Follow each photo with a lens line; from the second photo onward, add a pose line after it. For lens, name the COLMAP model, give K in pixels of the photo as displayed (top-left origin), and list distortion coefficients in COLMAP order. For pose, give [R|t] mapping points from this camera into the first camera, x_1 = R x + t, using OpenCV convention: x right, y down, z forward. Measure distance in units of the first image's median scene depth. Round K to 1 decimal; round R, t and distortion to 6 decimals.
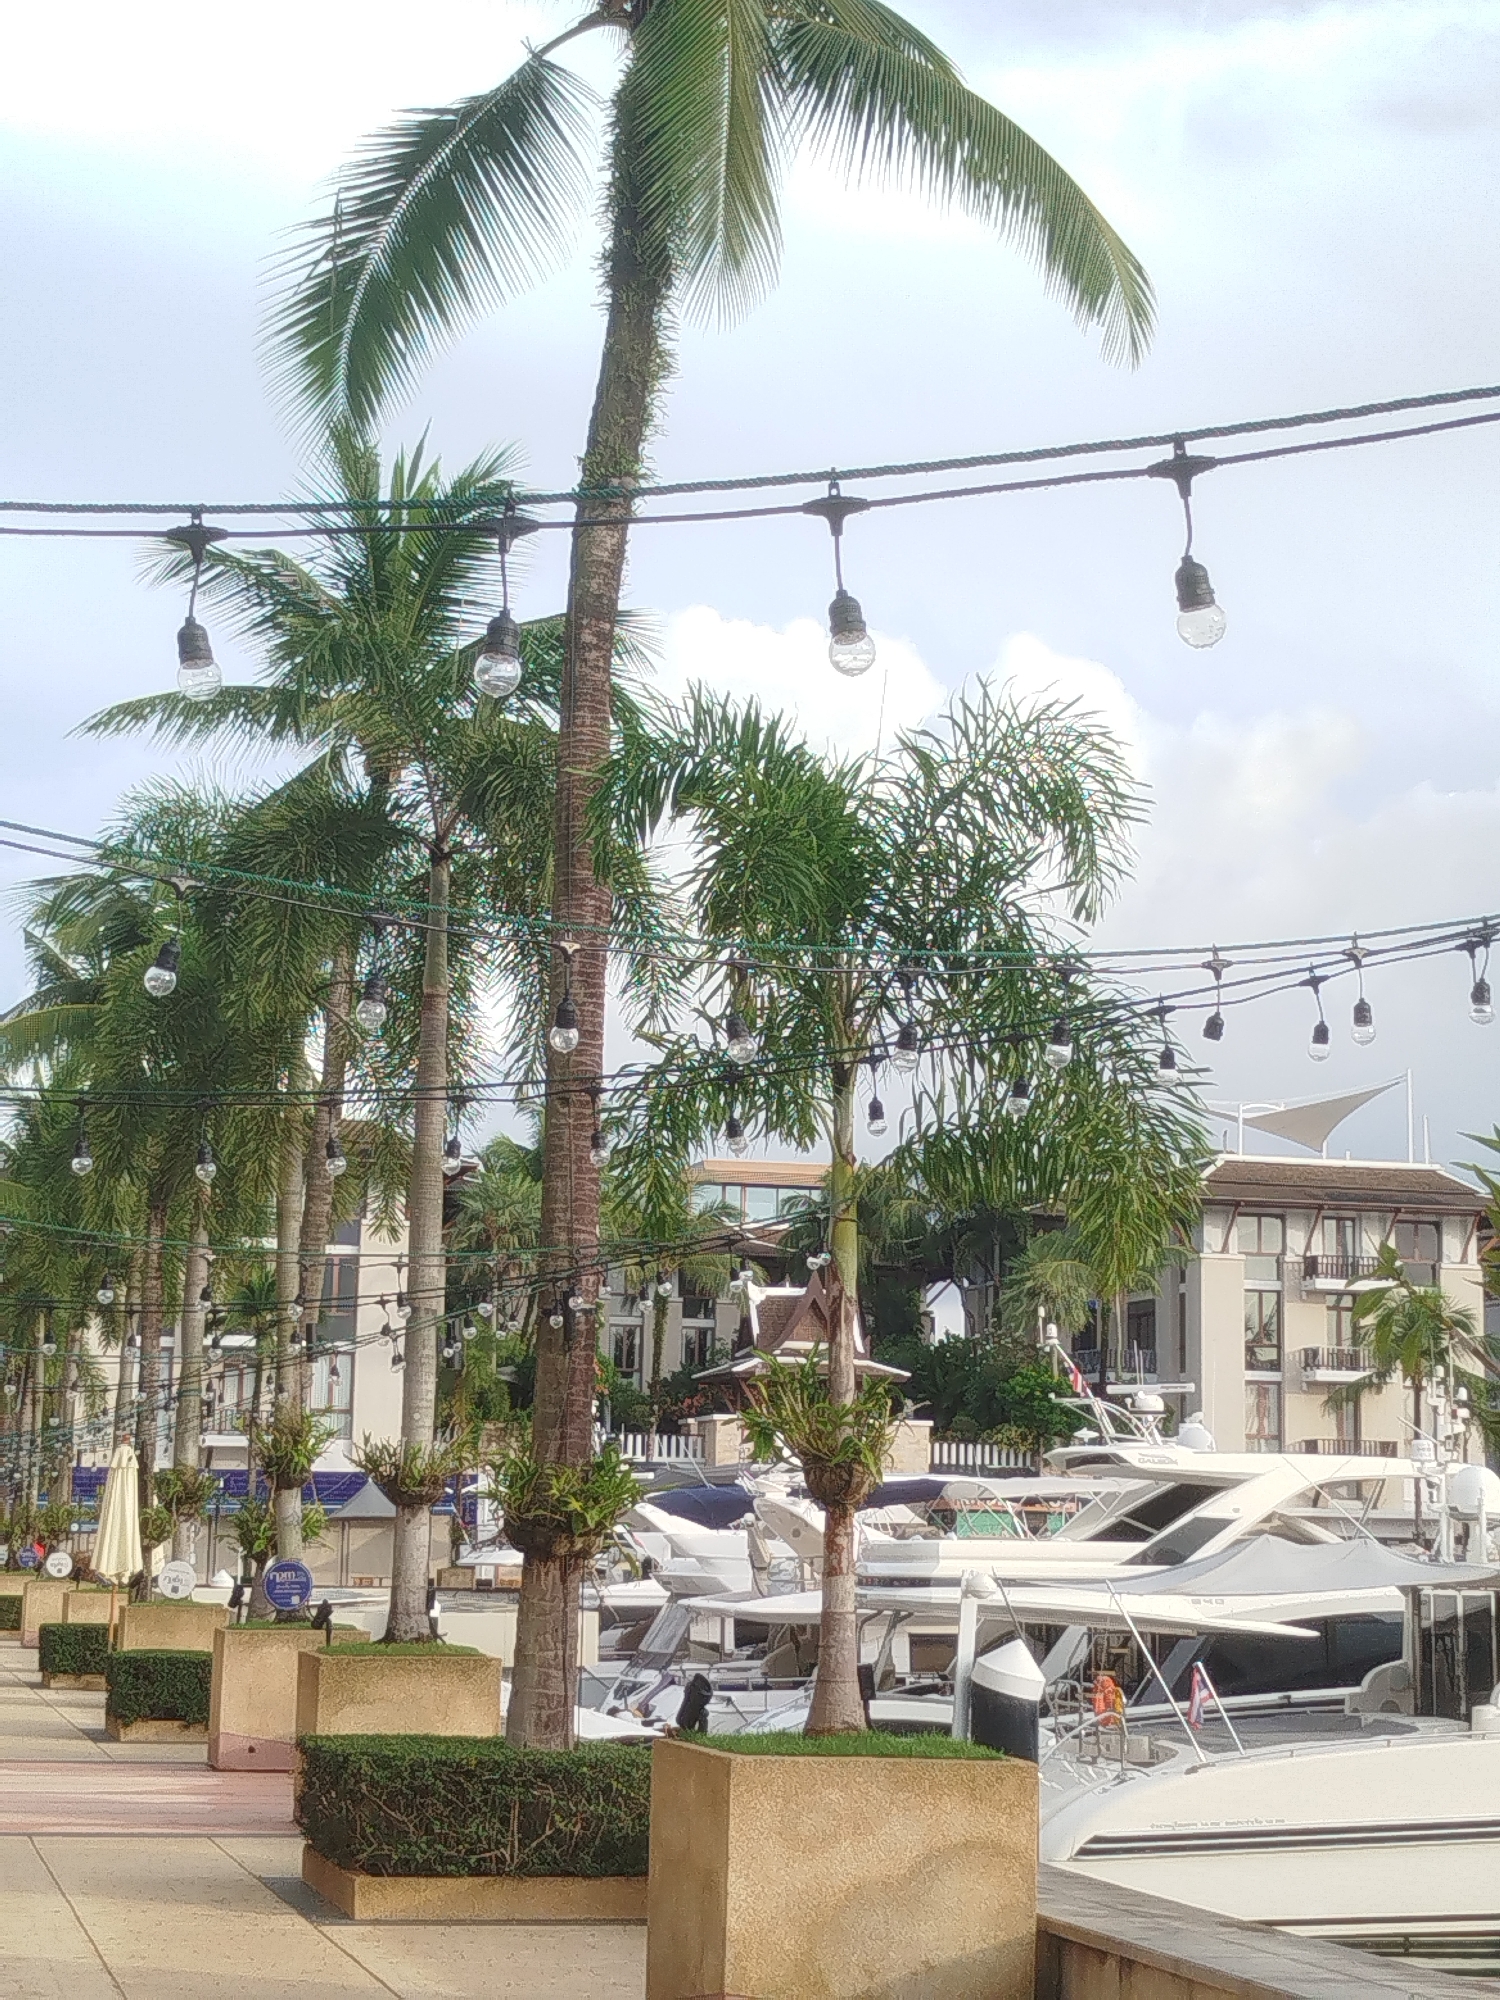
lens RADIAL K [[3583.6, 0, 760.9], [0, 3583.6, 1005.3], [0, 0, 1]] dist [0.028000, 0.000000]
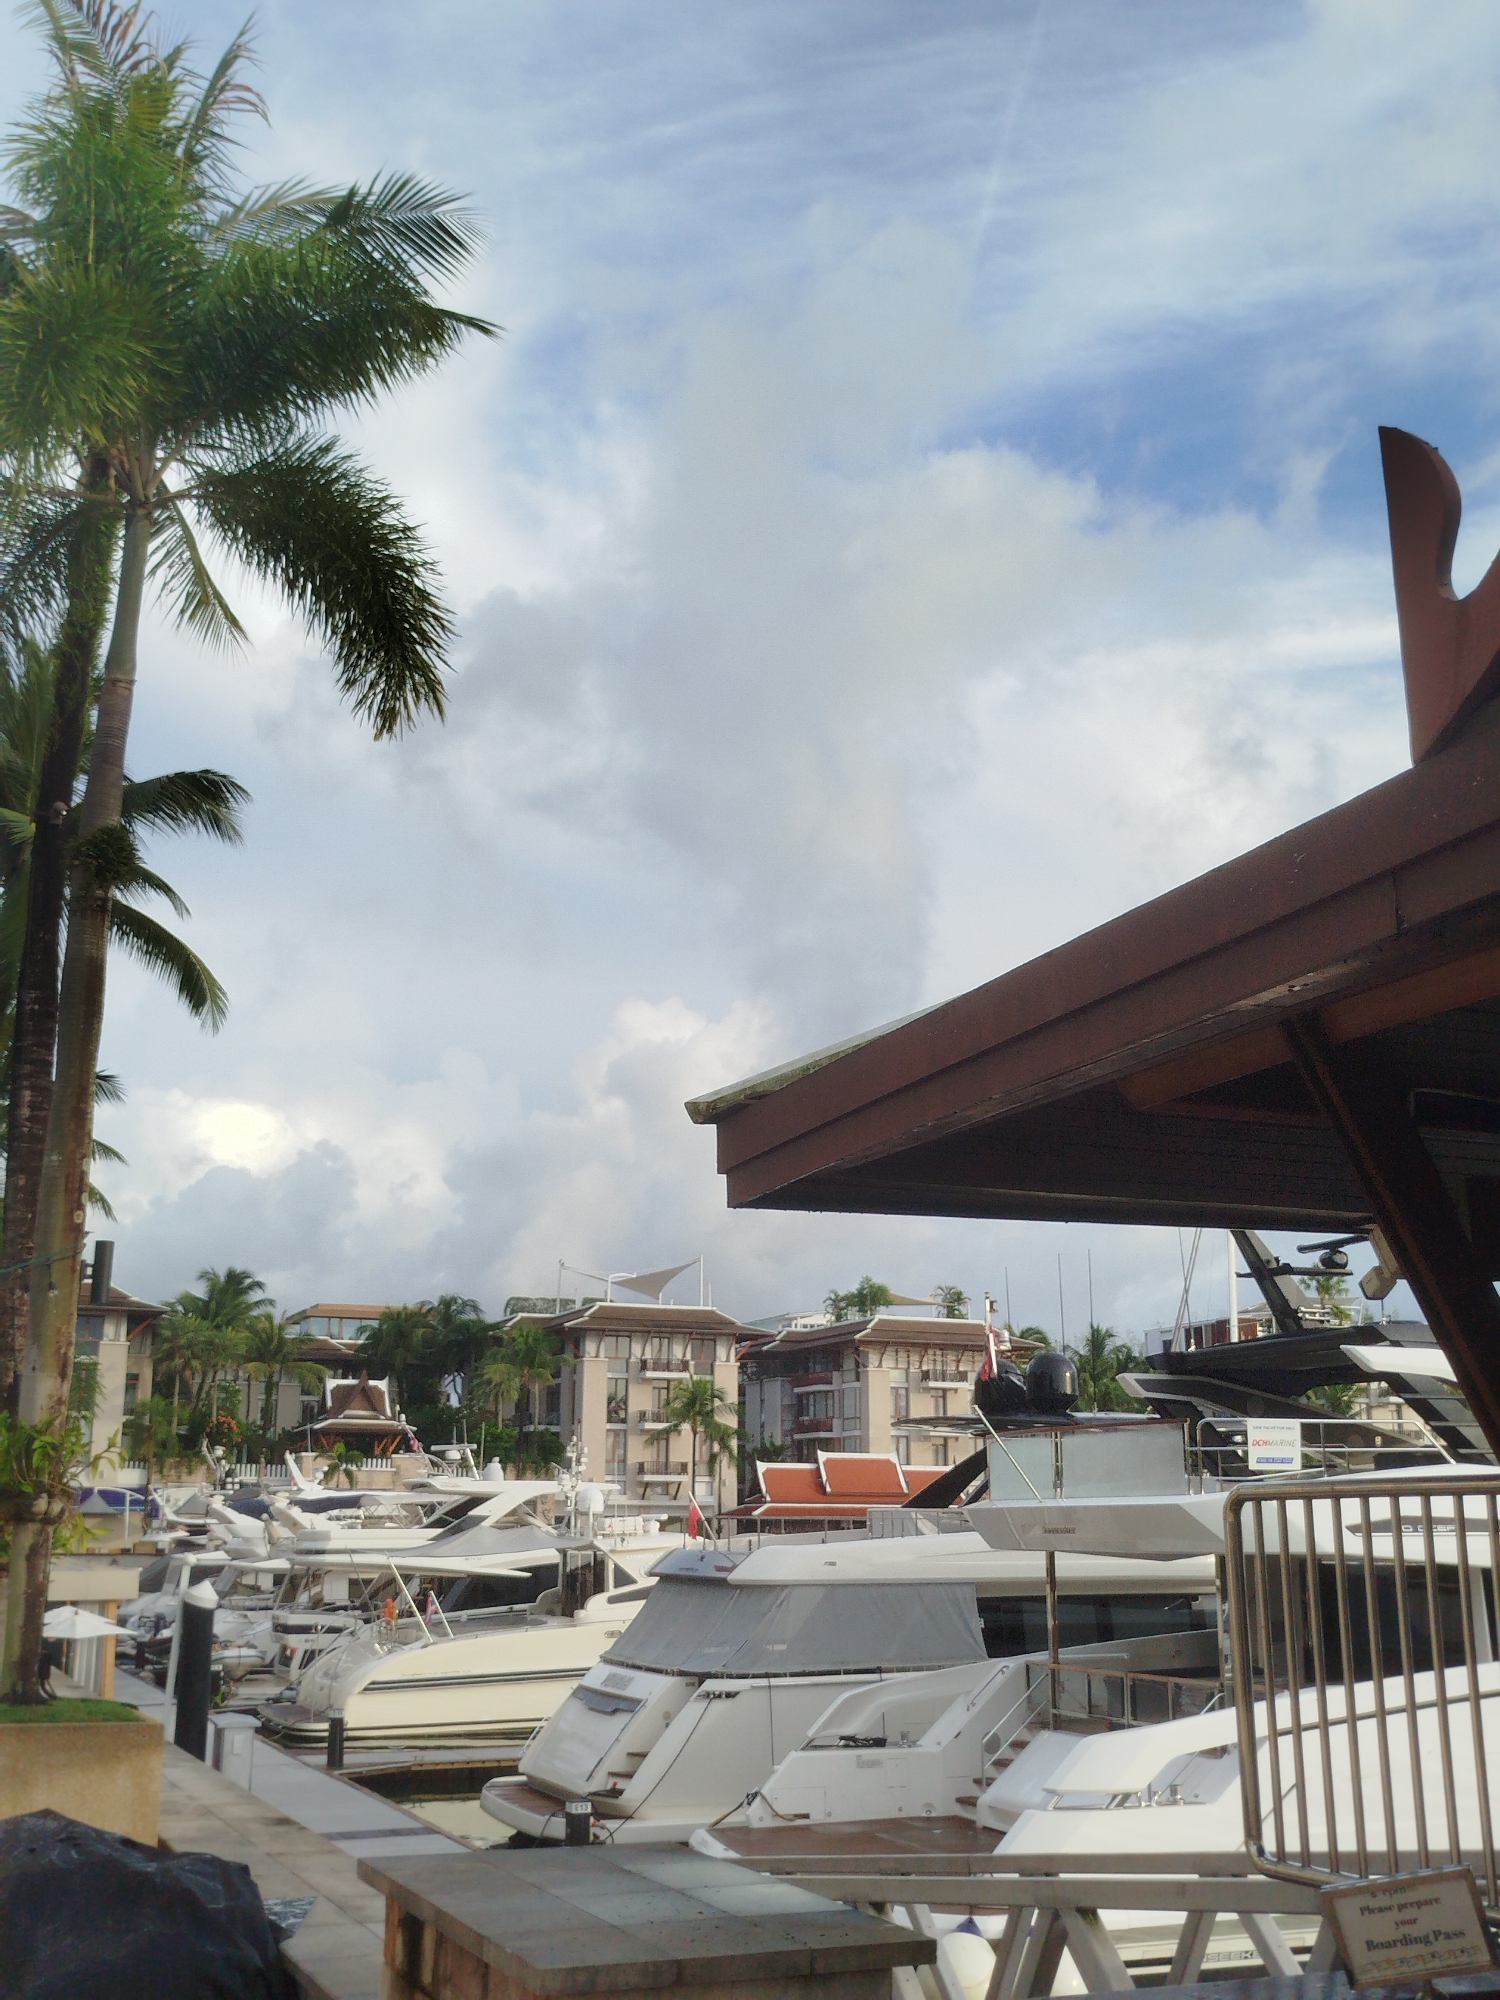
lens RADIAL K [[2107.6, 0, 751.0], [0, 2107.6, 981.6], [0, 0, 1]] dist [-0.016923, 0.000000]
pose [[0.987367, 0.021220, 0.157022, 0.066645], [-0.005167, 0.994776, -0.101947, -0.020593], [-0.158365, 0.099848, 0.982319, -0.122575]]
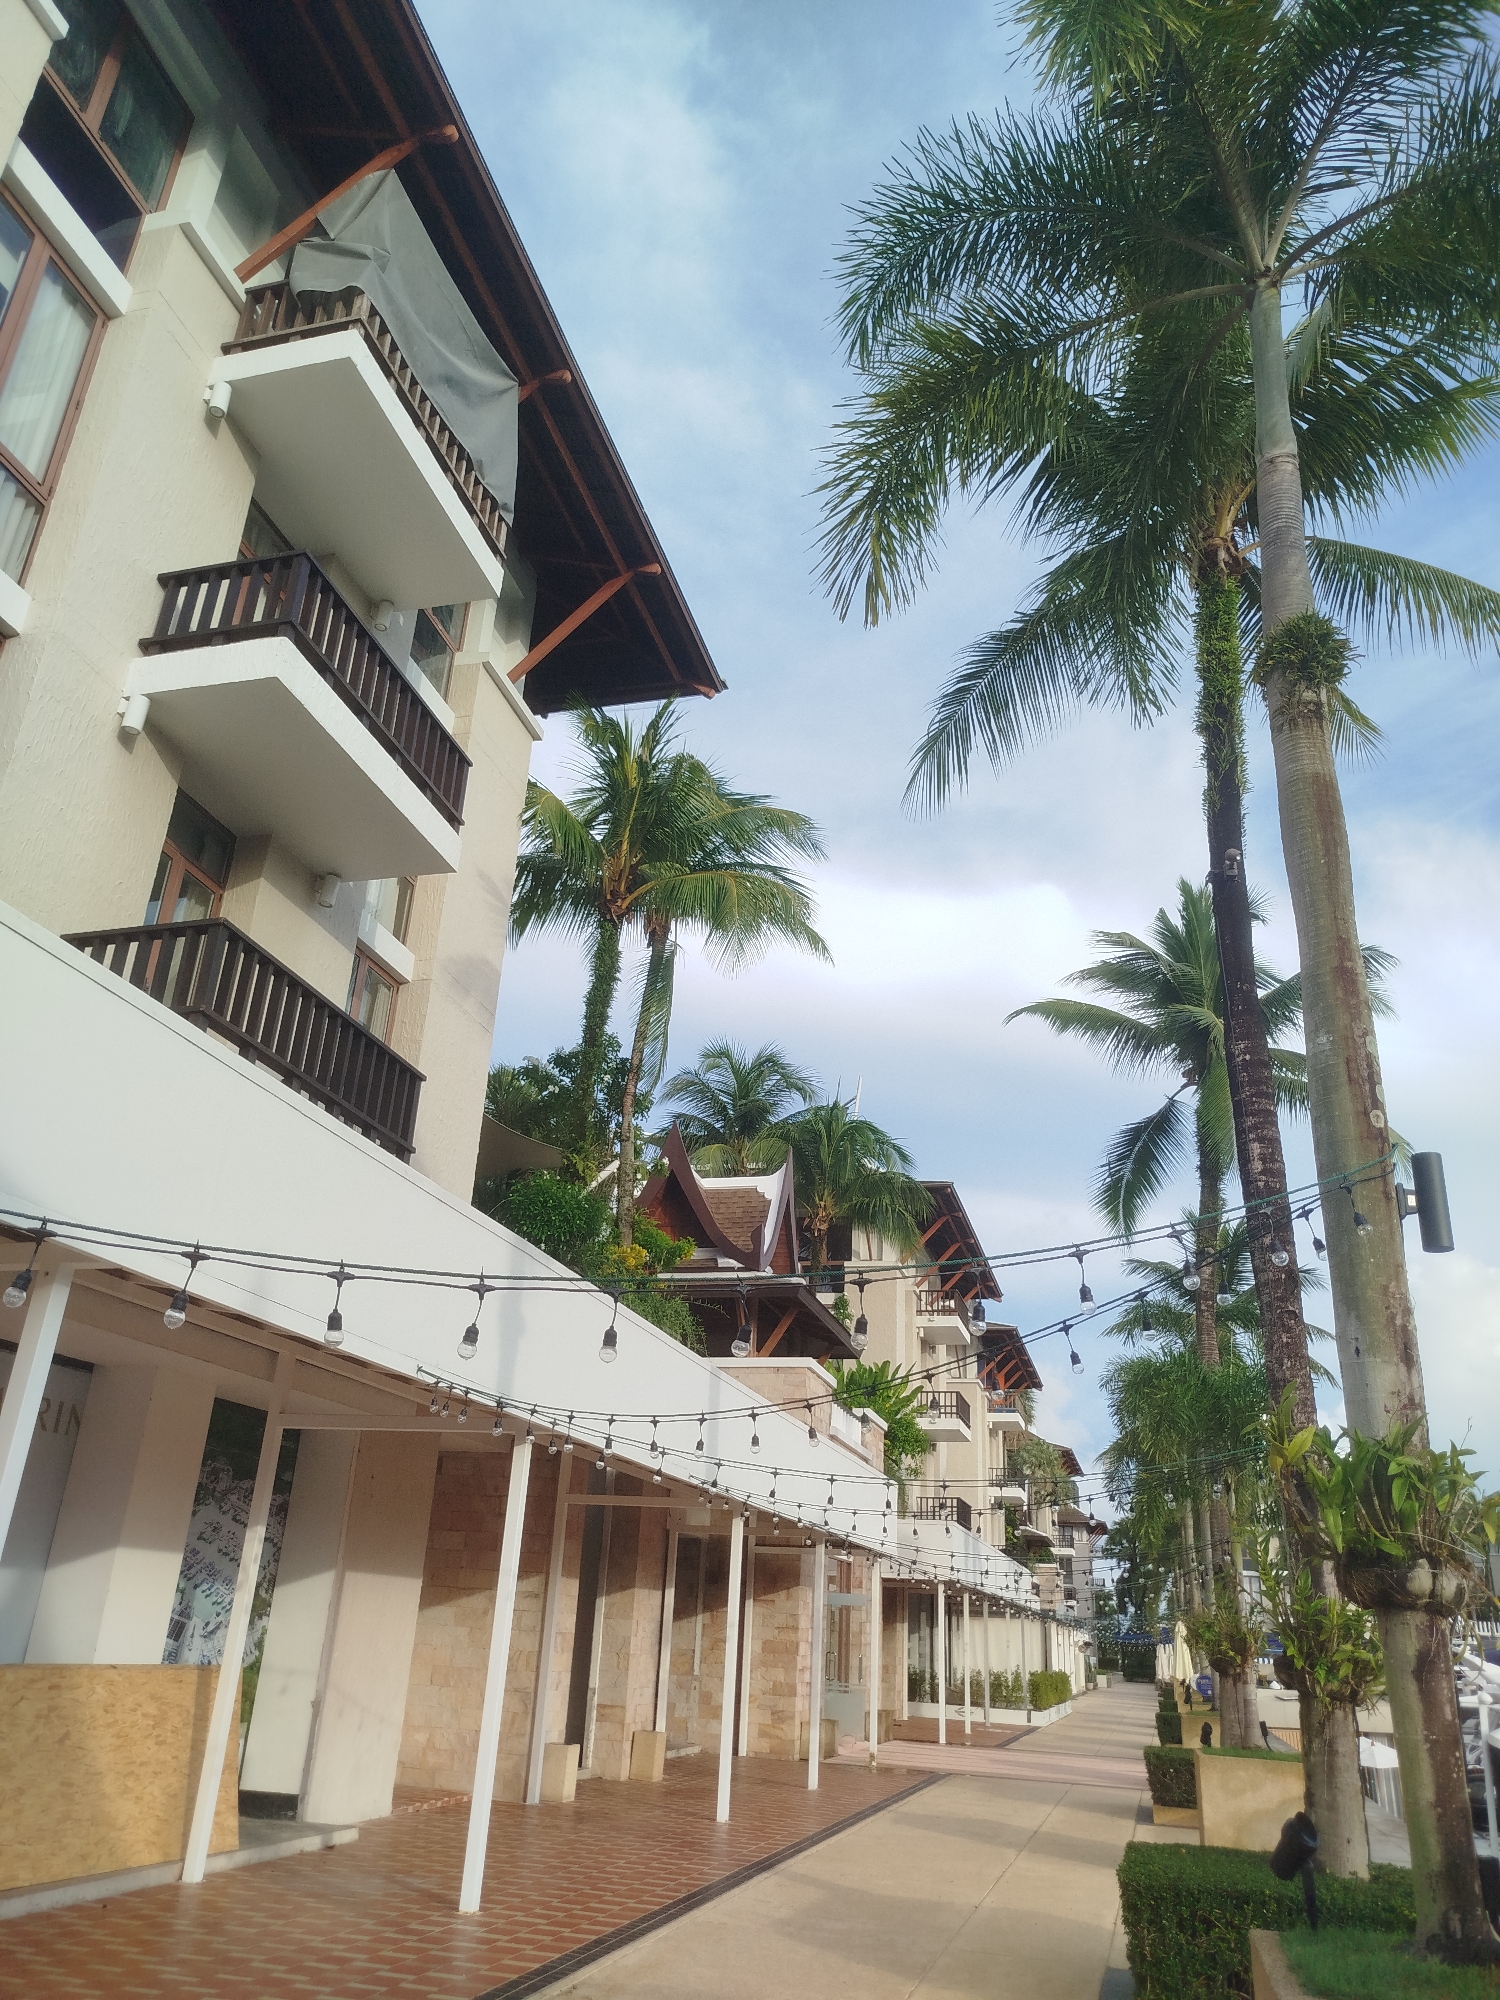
lens RADIAL K [[1415.9, 0, 751.5], [0, 1415.9, 996.3], [0, 0, 1]] dist [-0.023096, 0.032537]
pose [[0.875134, -0.182885, -0.447989, 0.047976], [0.044977, 0.952560, -0.301009, -0.005718], [0.481787, 0.243274, 0.841843, -0.035932]]
